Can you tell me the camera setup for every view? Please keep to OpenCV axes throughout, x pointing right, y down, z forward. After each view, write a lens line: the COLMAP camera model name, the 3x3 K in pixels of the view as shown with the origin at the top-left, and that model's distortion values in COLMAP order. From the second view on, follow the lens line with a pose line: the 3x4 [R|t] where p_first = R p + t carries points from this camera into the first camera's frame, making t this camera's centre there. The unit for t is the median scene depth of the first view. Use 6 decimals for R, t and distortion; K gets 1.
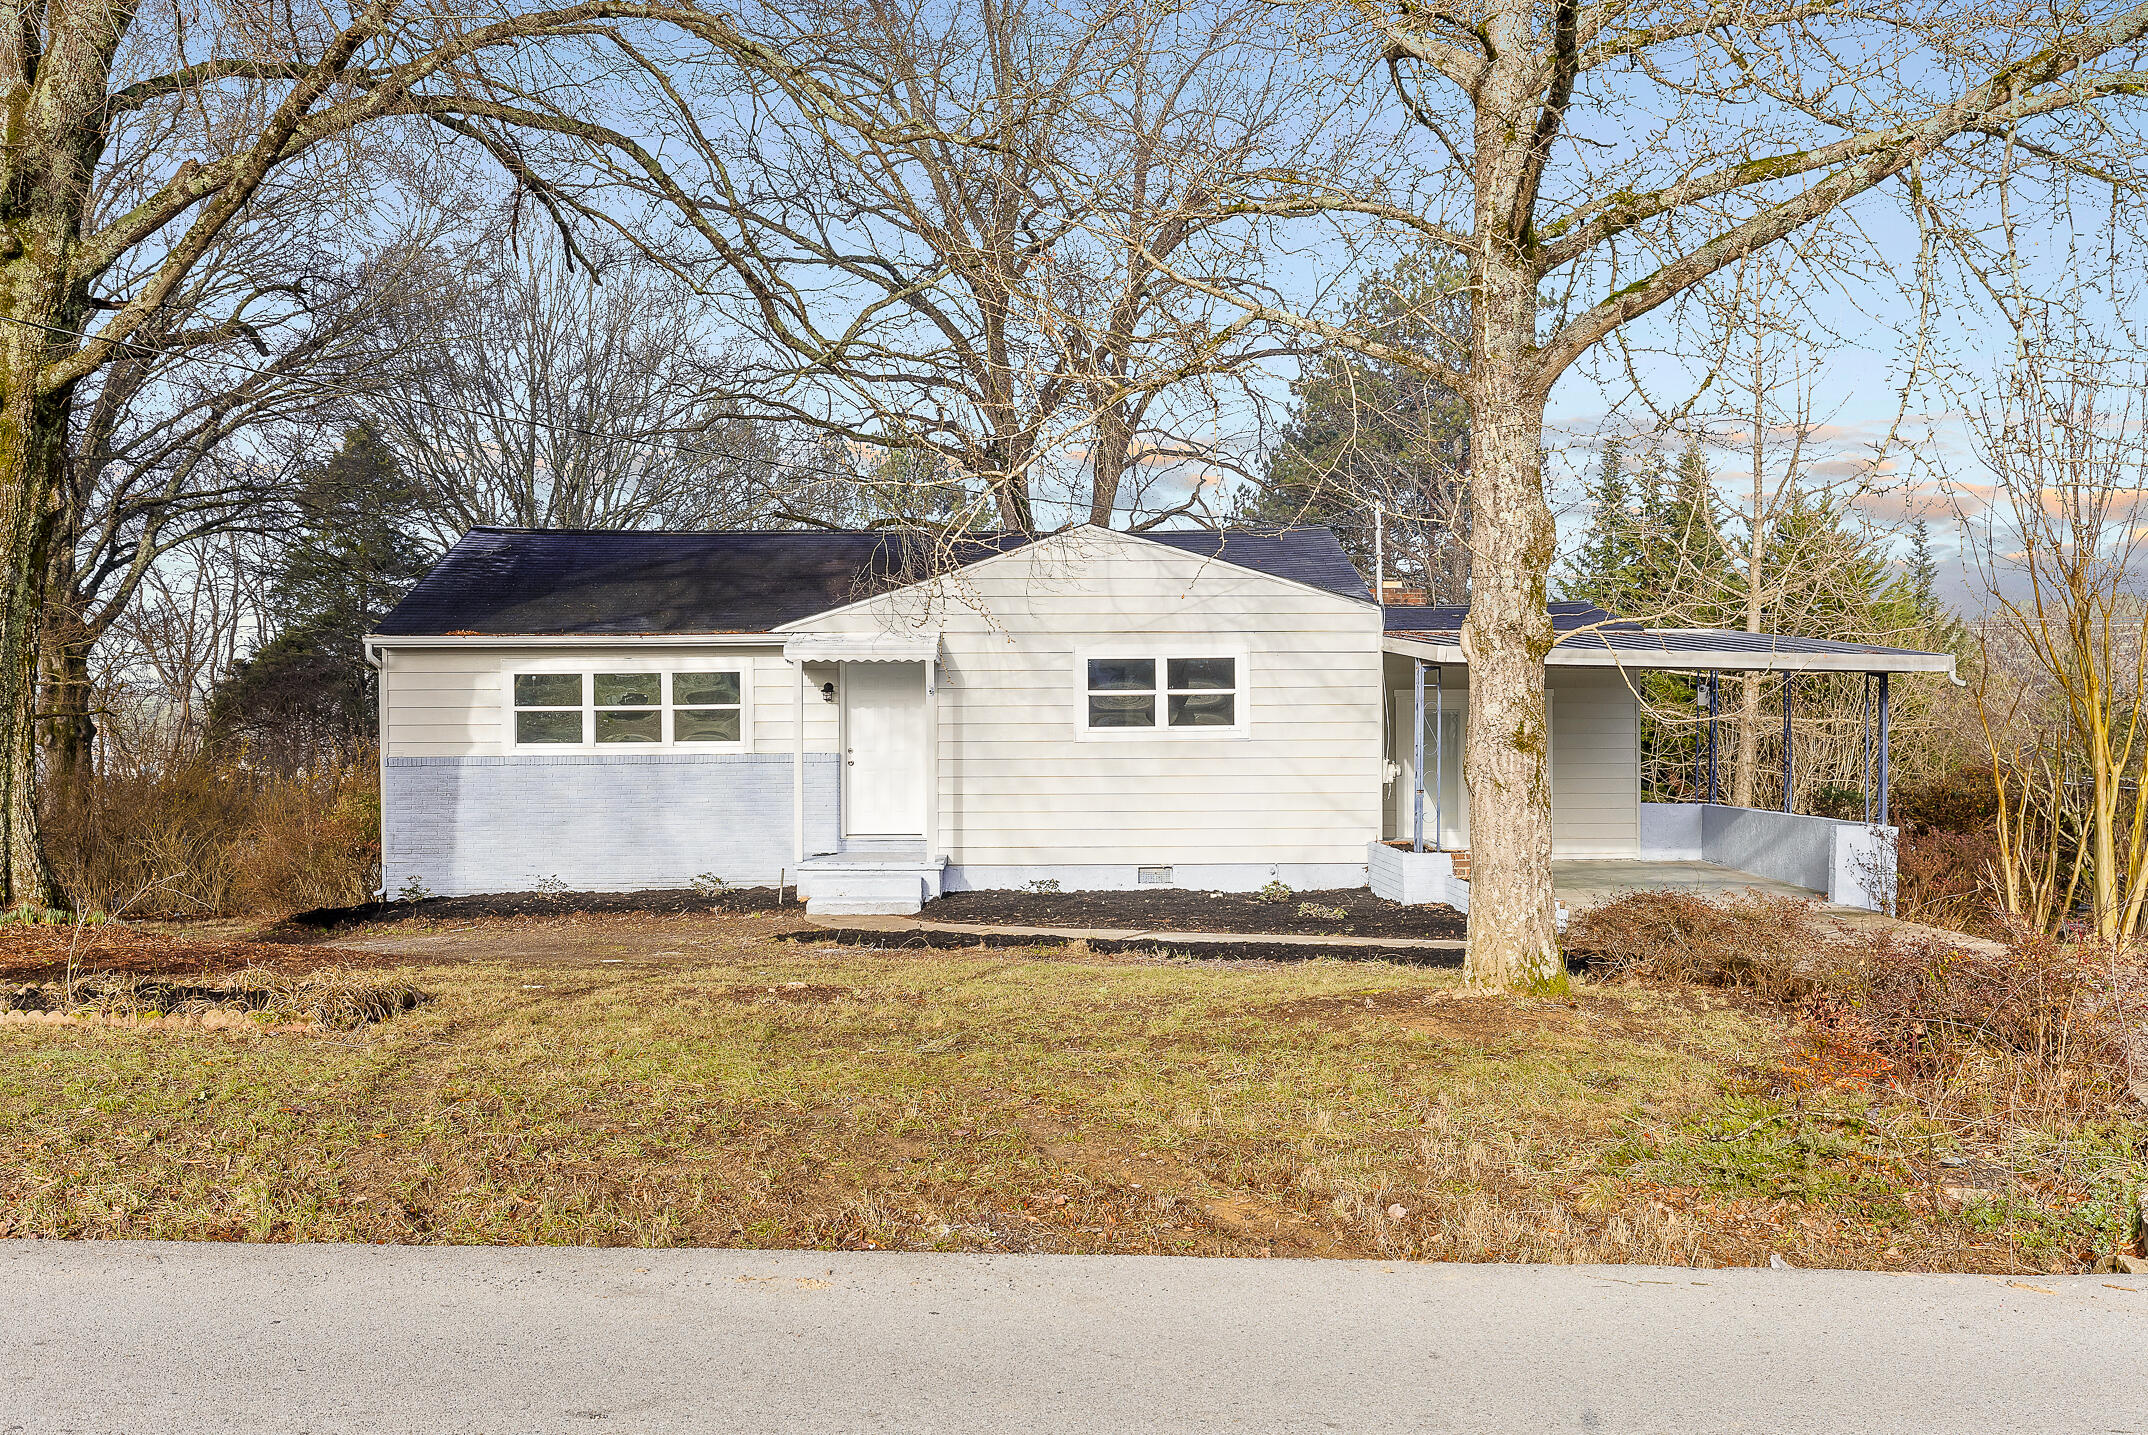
lens RADIAL K [[2092.9, 0, 1073.9], [0, 2092.9, 710.0], [0, 0, 1]] dist [0.012164, 0.000000]
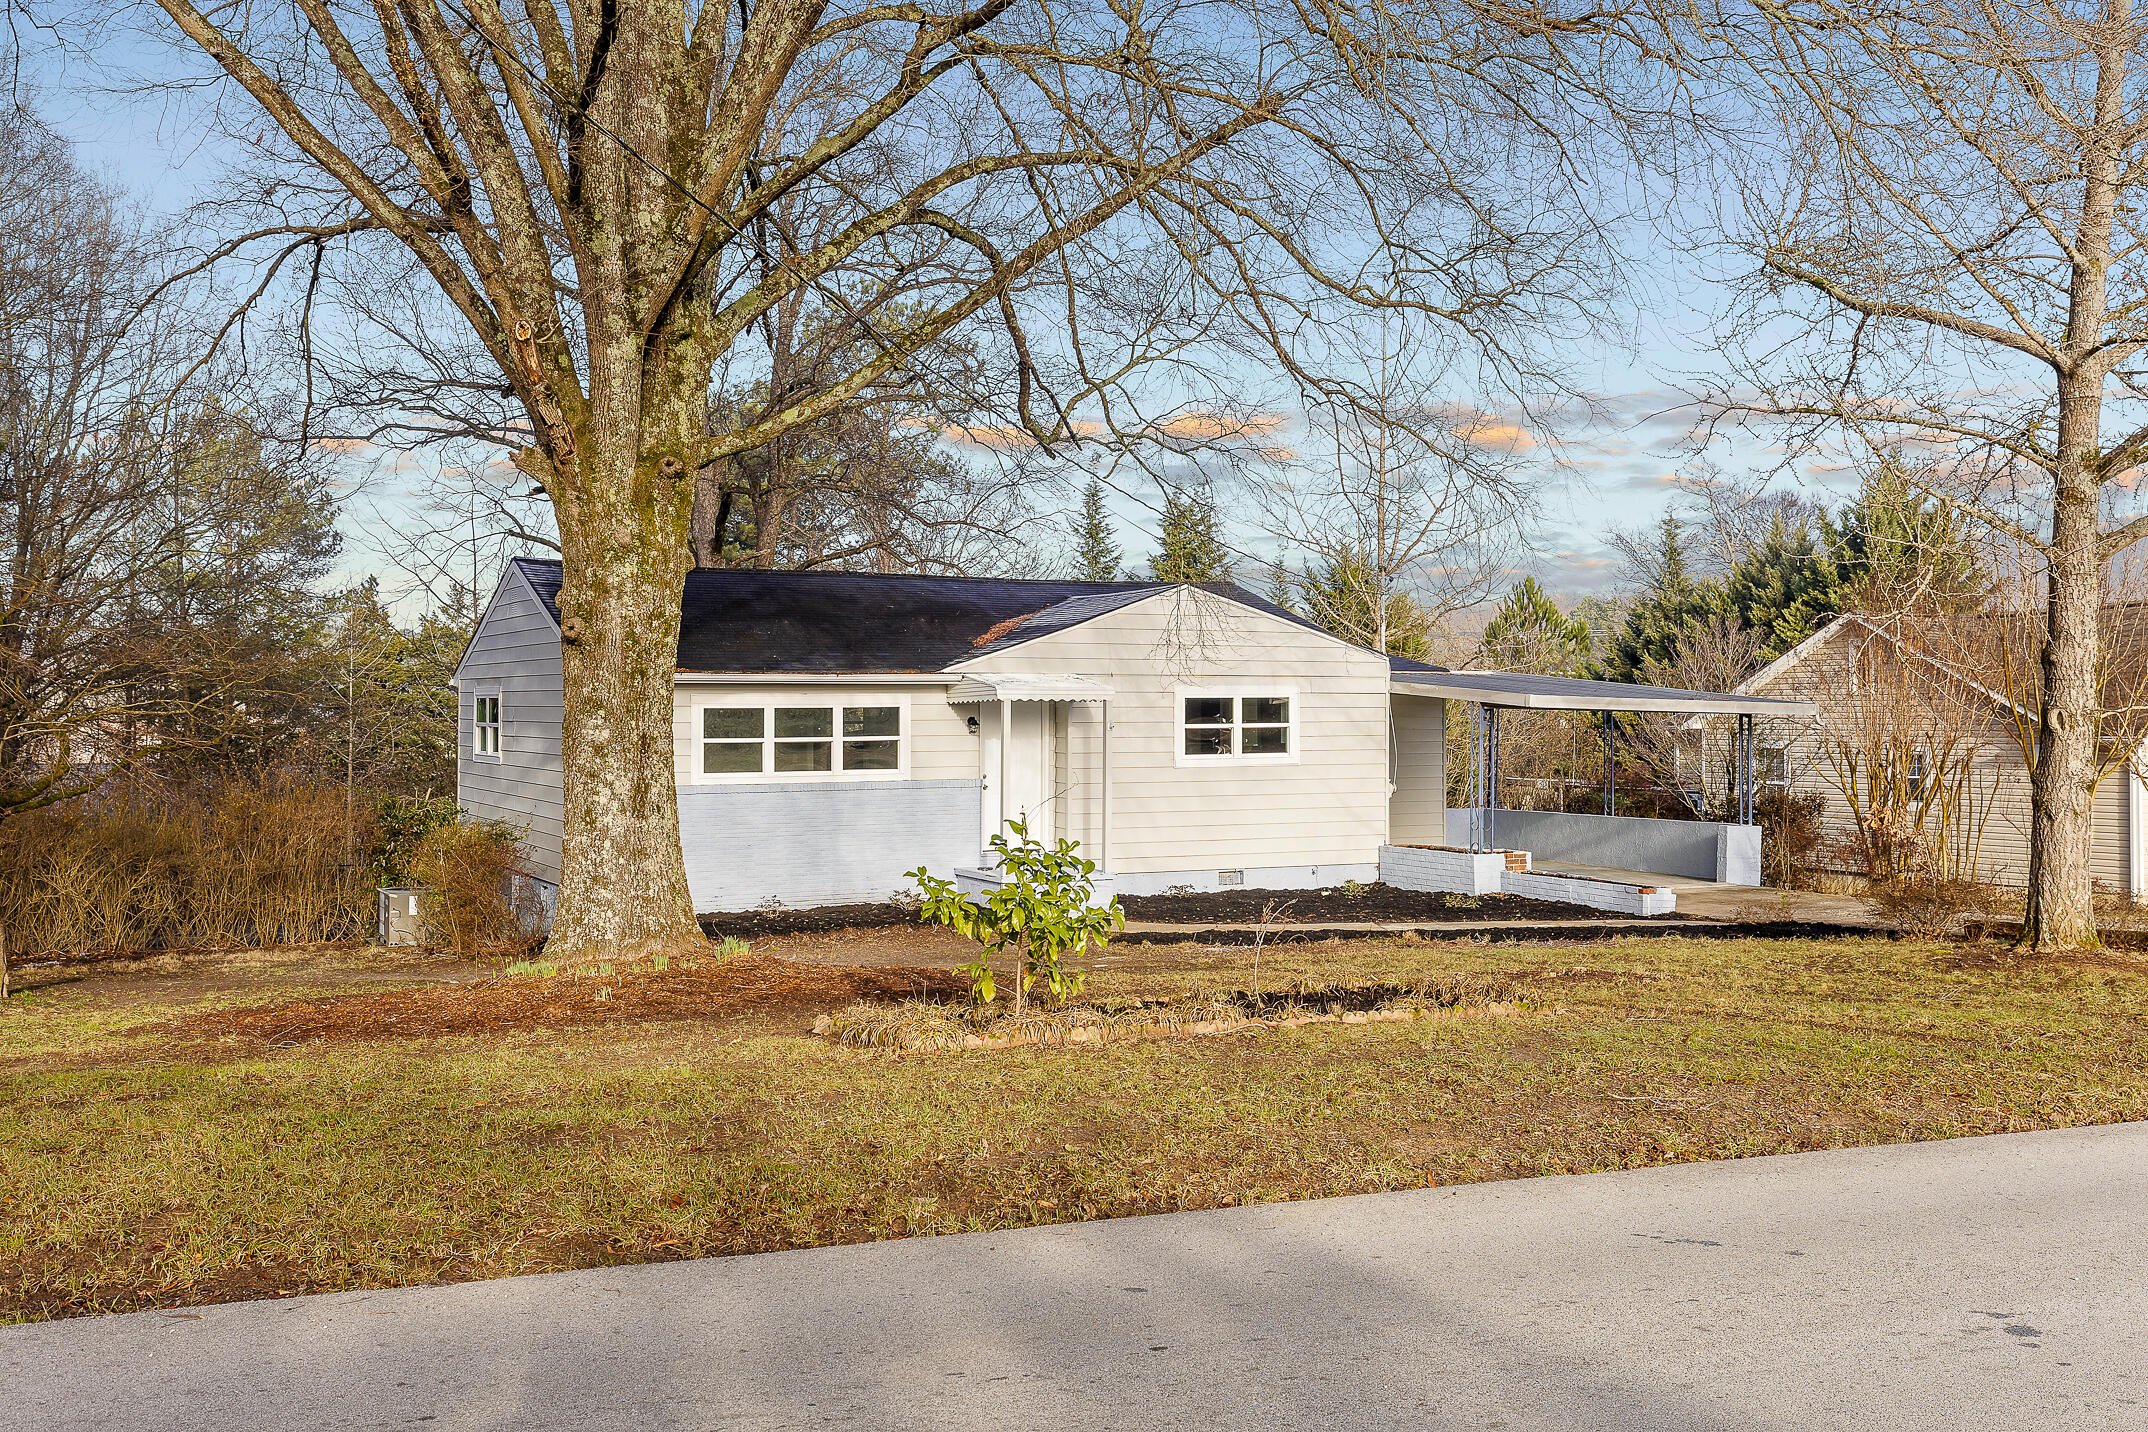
lens RADIAL K [[2092.9, 0, 1076.7], [0, 2092.9, 716.4], [0, 0, 1]] dist [0.012164, 0.000000]
pose [[0.898657, 0.002187, 0.438646, -0.567315], [-0.005213, 0.999970, 0.005695, -0.020150], [-0.438620, -0.007405, 0.898642, -0.039034]]
